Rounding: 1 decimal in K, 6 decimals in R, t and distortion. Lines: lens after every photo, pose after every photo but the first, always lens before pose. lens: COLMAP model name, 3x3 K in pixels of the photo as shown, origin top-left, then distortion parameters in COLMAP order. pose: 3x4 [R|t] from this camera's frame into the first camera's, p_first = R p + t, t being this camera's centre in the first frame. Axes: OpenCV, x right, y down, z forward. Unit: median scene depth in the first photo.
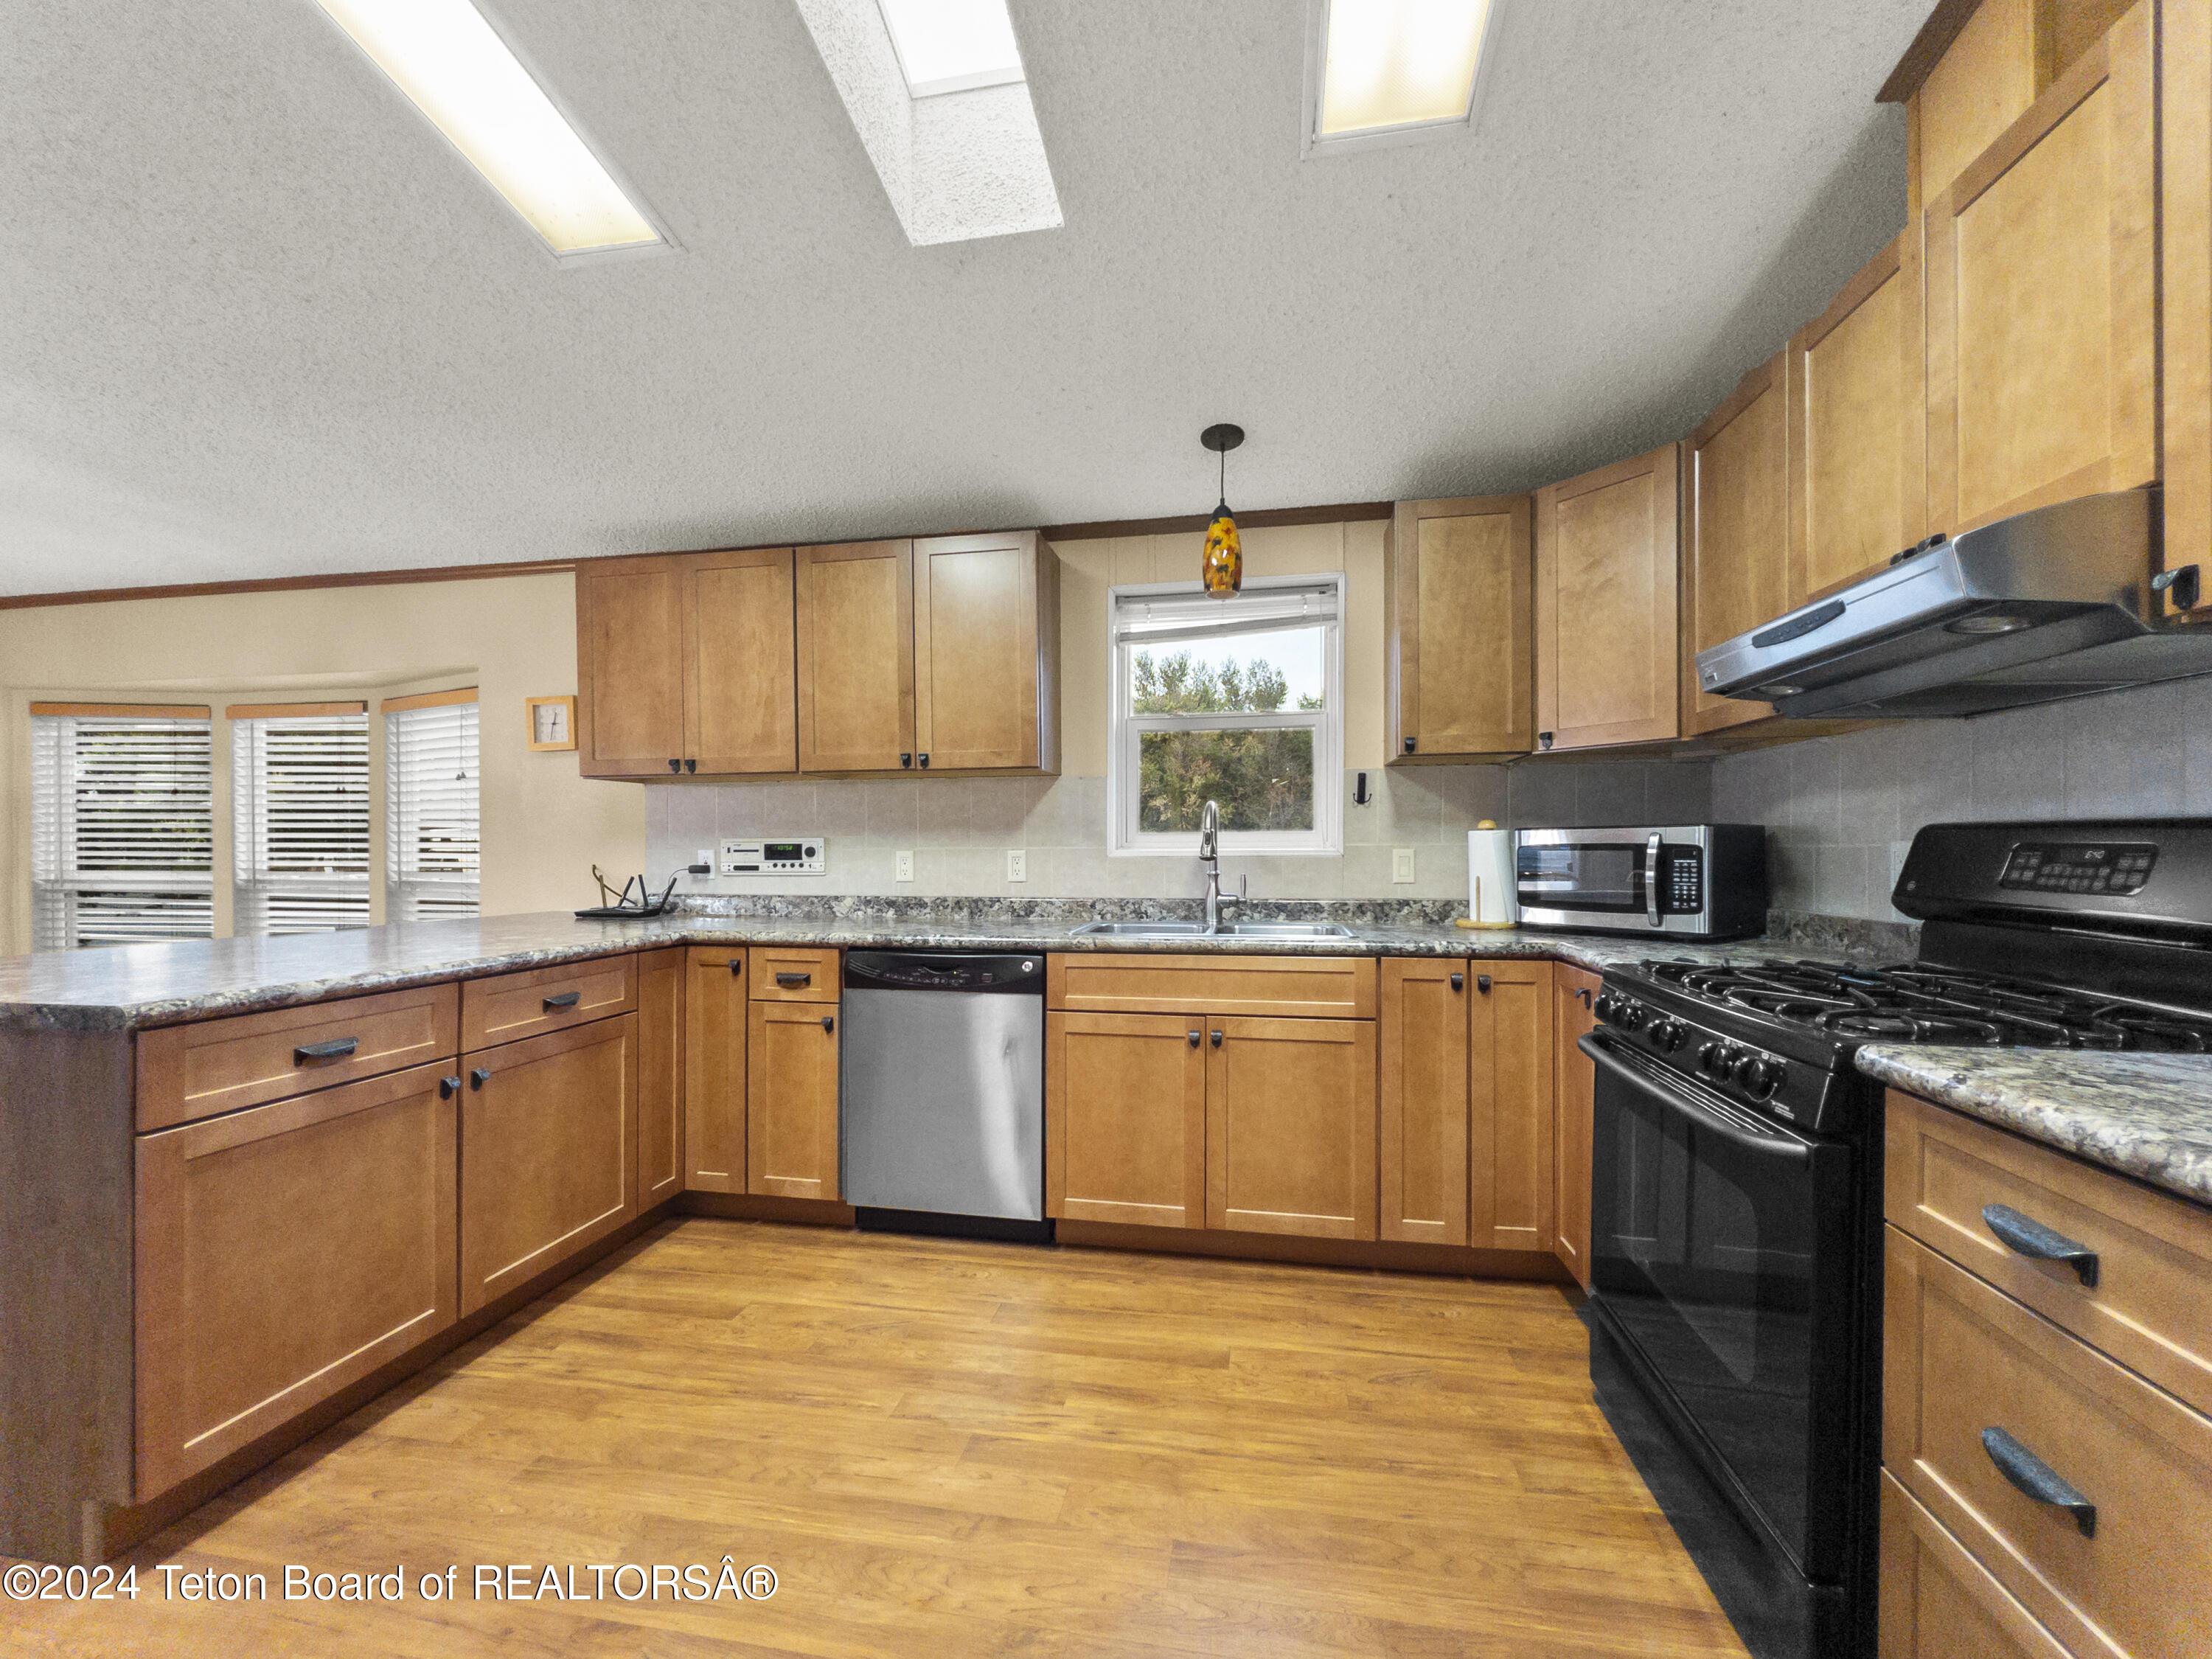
lens RADIAL K [[890.4, 0, 1100.4], [0, 890.4, 847.9], [0, 0, 1]] dist [-0.002607, -0.000455]
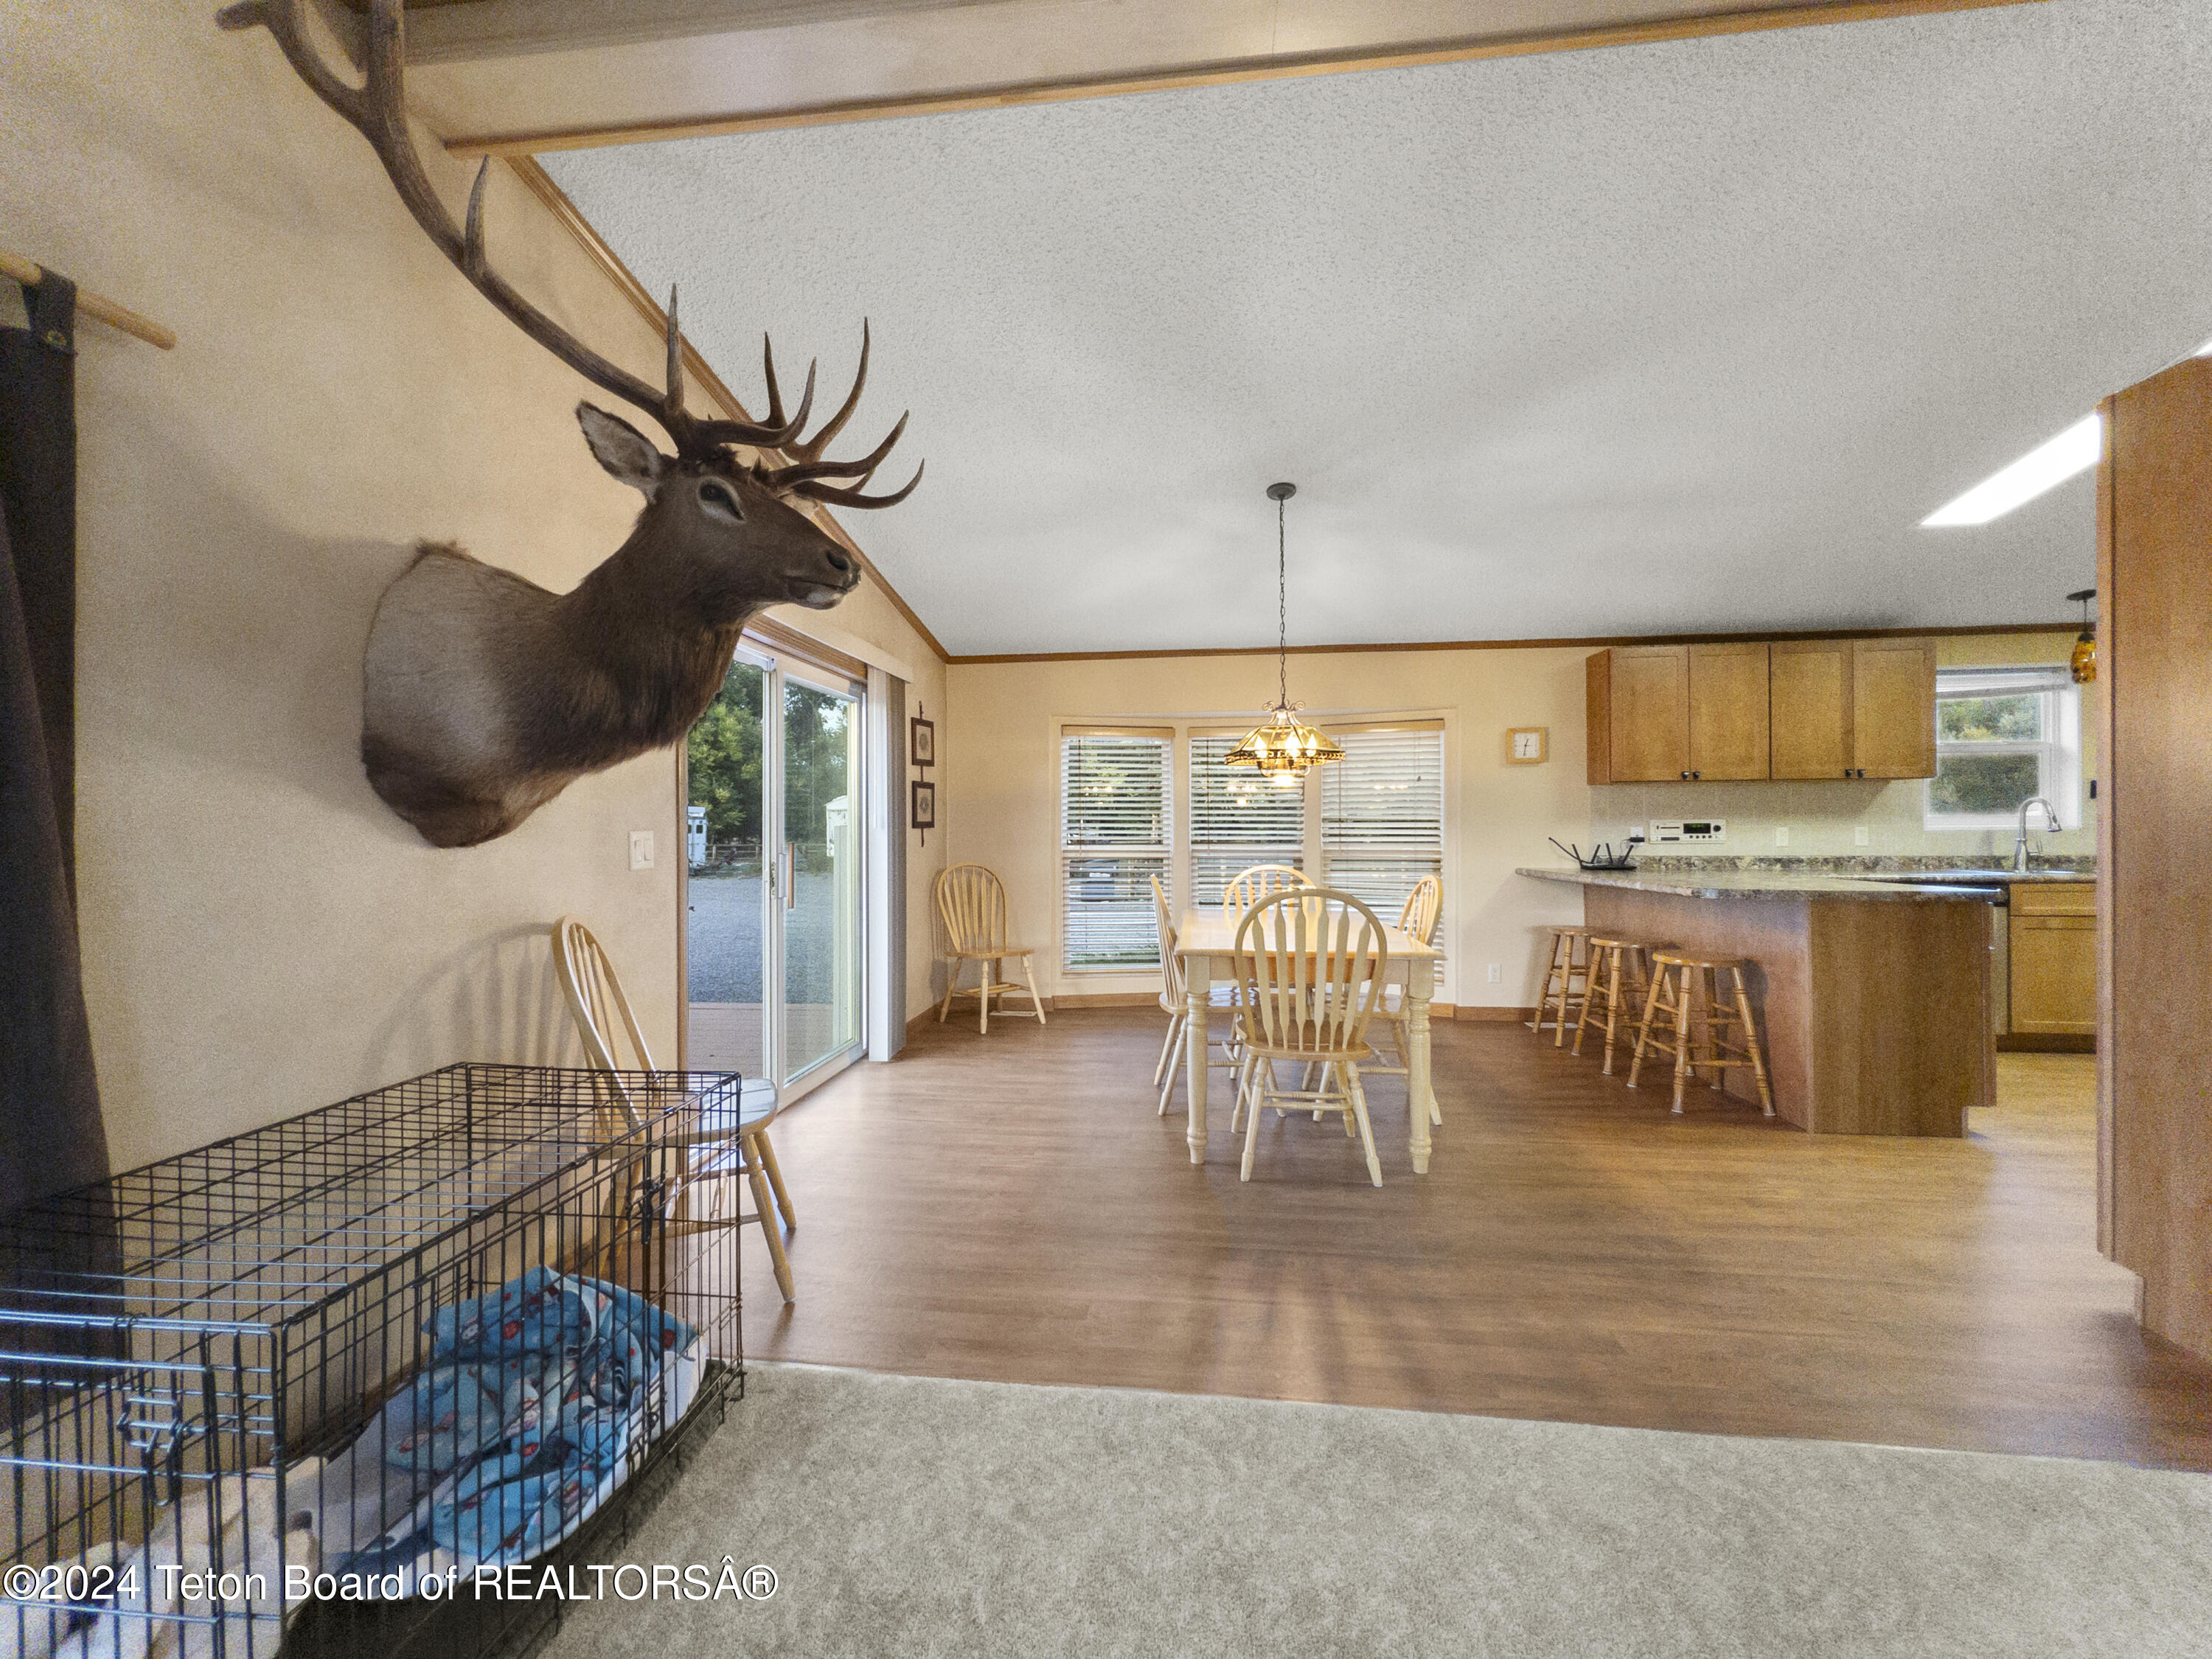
lens RADIAL K [[890.4, 0, 1113.6], [0, 890.4, 820.1], [0, 0, 1]] dist [-0.002607, -0.000455]
pose [[0.998305, -0.001431, 0.058179, -1.643286], [0.002030, 0.999946, -0.010236, 0.004160], [-0.058161, 0.010336, 0.998254, -0.568494]]
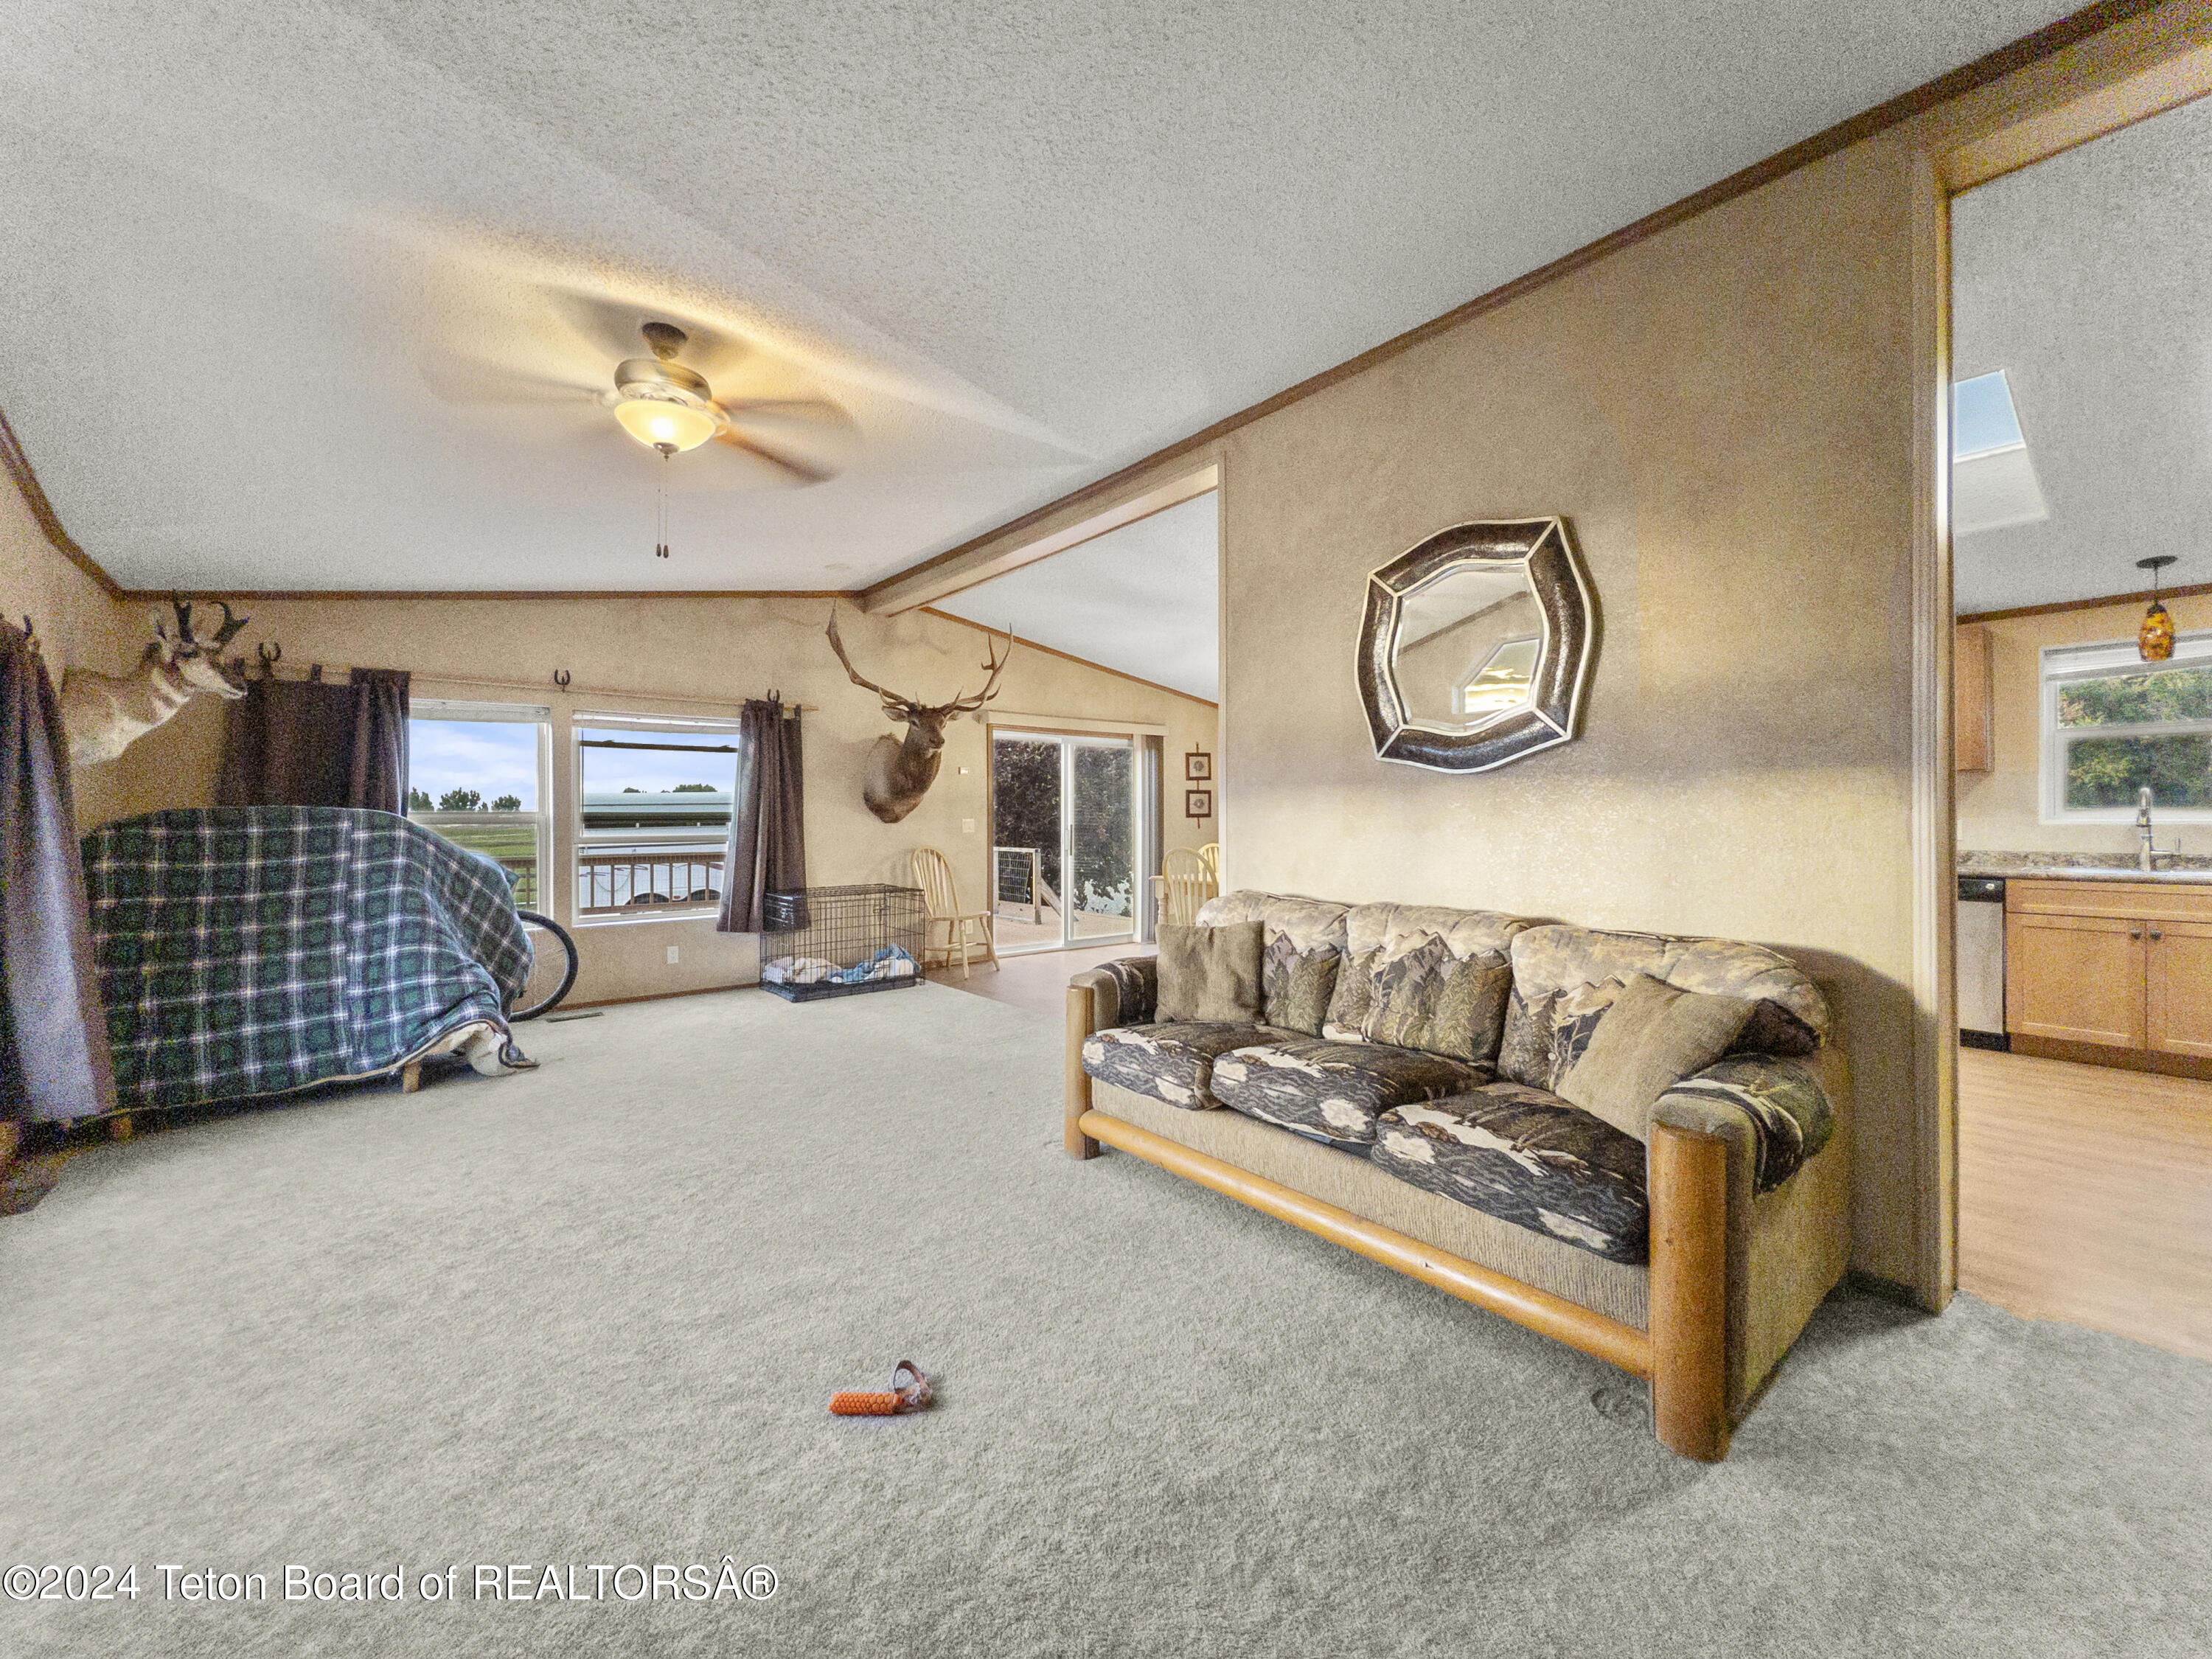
lens RADIAL K [[890.4, 0, 1105.3], [0, 890.4, 808.2], [0, 0, 1]] dist [-0.002607, -0.000455]
pose [[0.758636, -0.005358, -0.651493, -0.222667], [-0.001662, 0.999947, -0.010159, 0.000204], [0.651513, 0.008790, 0.758587, -1.226975]]
